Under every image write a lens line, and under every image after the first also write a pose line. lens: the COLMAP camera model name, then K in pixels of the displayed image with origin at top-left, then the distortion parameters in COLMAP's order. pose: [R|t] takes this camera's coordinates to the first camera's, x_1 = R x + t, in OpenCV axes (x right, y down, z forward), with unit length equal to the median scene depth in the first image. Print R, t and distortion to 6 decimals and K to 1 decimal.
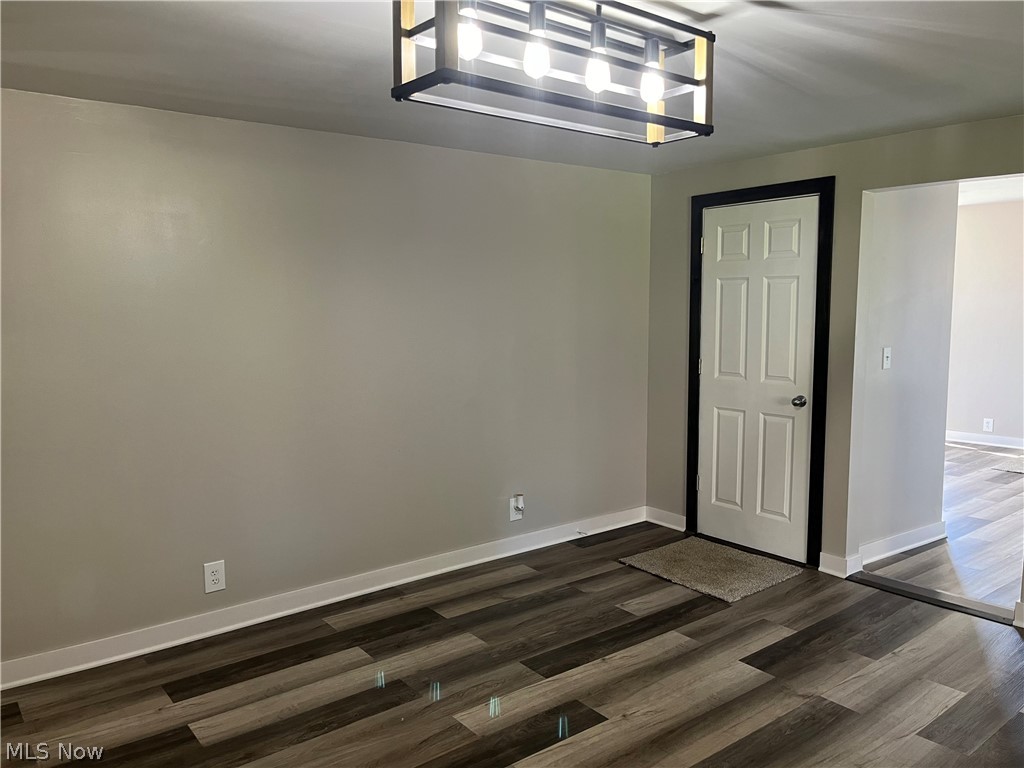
lens RADIAL K [[781.1, 0, 508.9], [0, 781.1, 381.4], [0, 0, 1]] dist [0.083687, -0.105384]
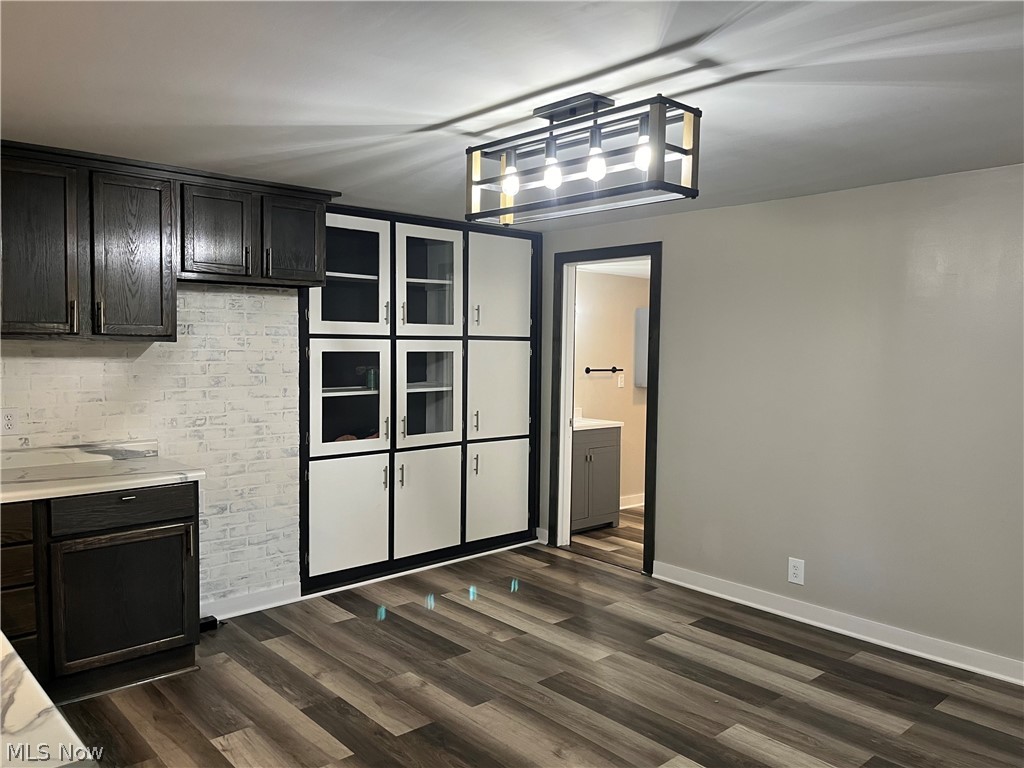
lens RADIAL K [[781.1, 0, 508.9], [0, 781.1, 381.4], [0, 0, 1]] dist [0.083687, -0.105384]
pose [[0.049719, 0.064589, -0.996673, 0.908276], [-0.106830, 0.992526, 0.058991, -0.078326], [0.993033, 0.103541, 0.056247, 0.518766]]
